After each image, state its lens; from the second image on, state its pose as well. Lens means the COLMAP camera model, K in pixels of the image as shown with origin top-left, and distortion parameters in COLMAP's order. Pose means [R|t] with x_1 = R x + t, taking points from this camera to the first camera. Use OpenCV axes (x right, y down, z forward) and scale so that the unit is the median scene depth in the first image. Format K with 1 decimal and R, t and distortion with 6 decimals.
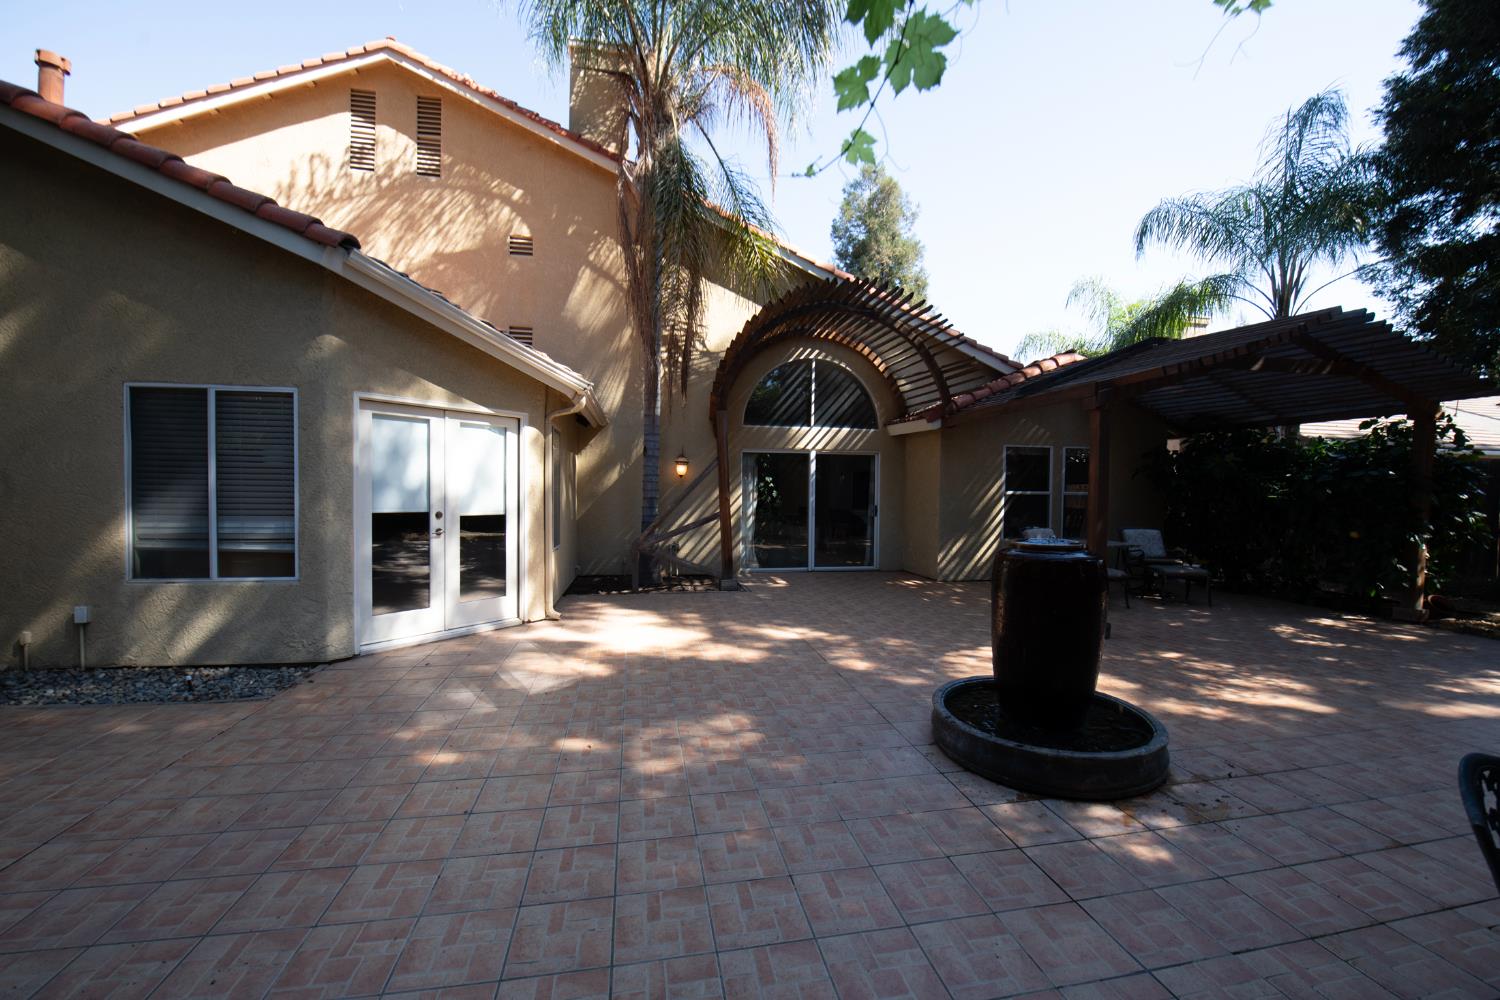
lens RADIAL K [[620.1, 0, 712.7], [0, 620.1, 502.8], [0, 0, 1]] dist [-0.020658, 0.000081]
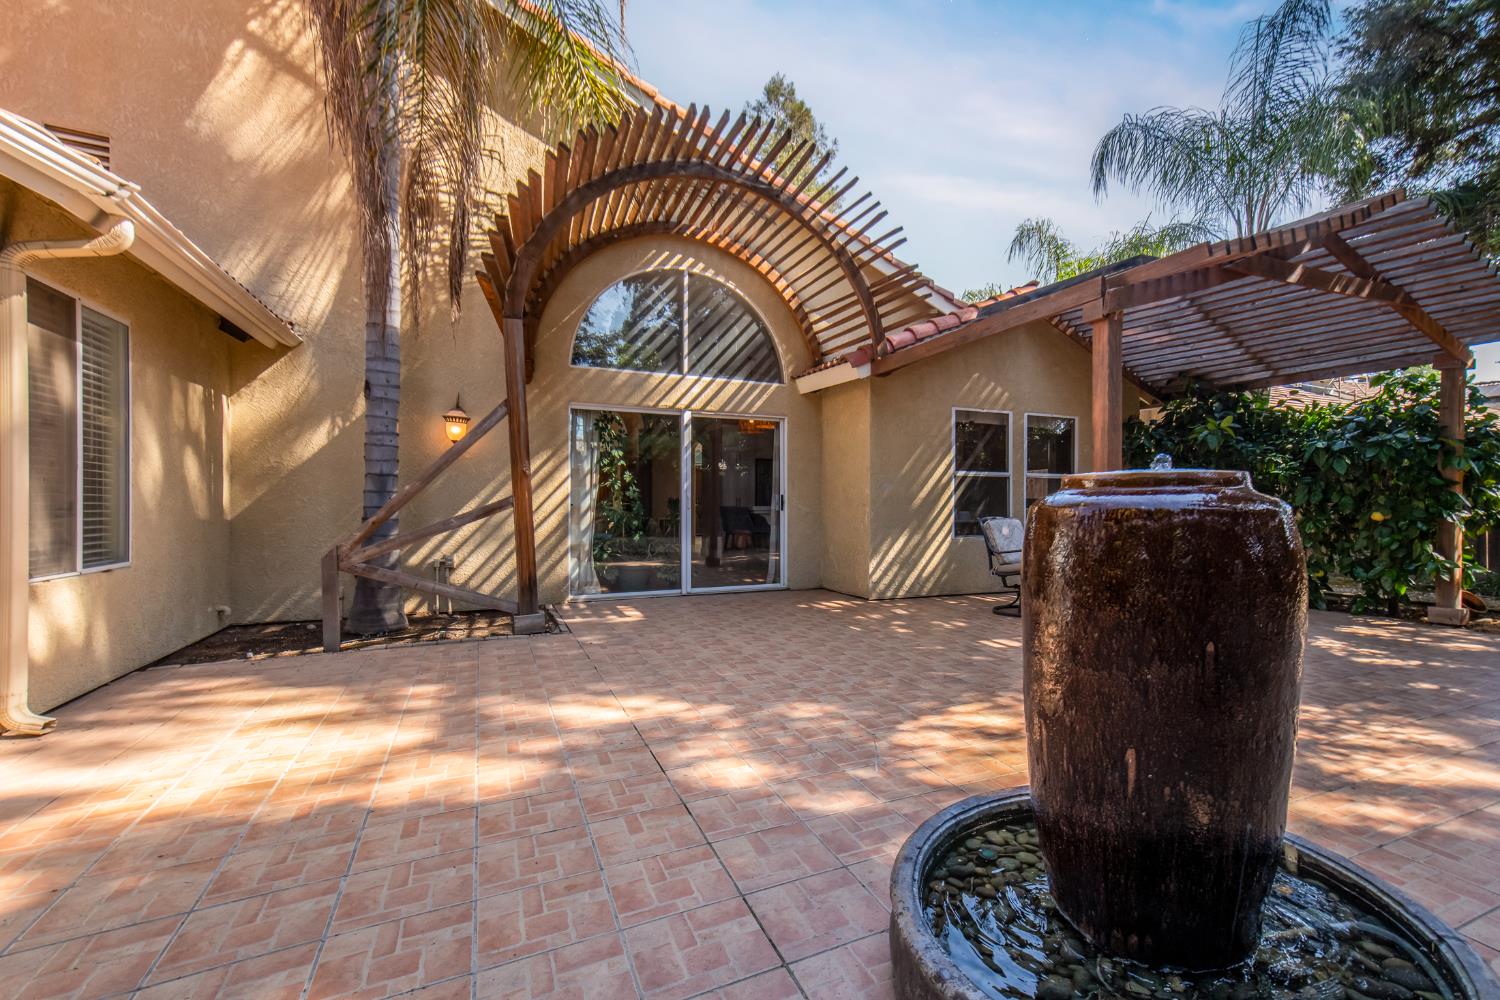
lens RADIAL K [[736.4, 0, 837.0], [0, 736.4, 503.2], [0, 0, 1]] dist [0.033931, -0.000126]
pose [[0.949235, -0.007003, 0.314490, 0.074269], [0.014267, 0.999682, -0.020803, 0.035822], [-0.314244, 0.024234, 0.949033, 0.236318]]
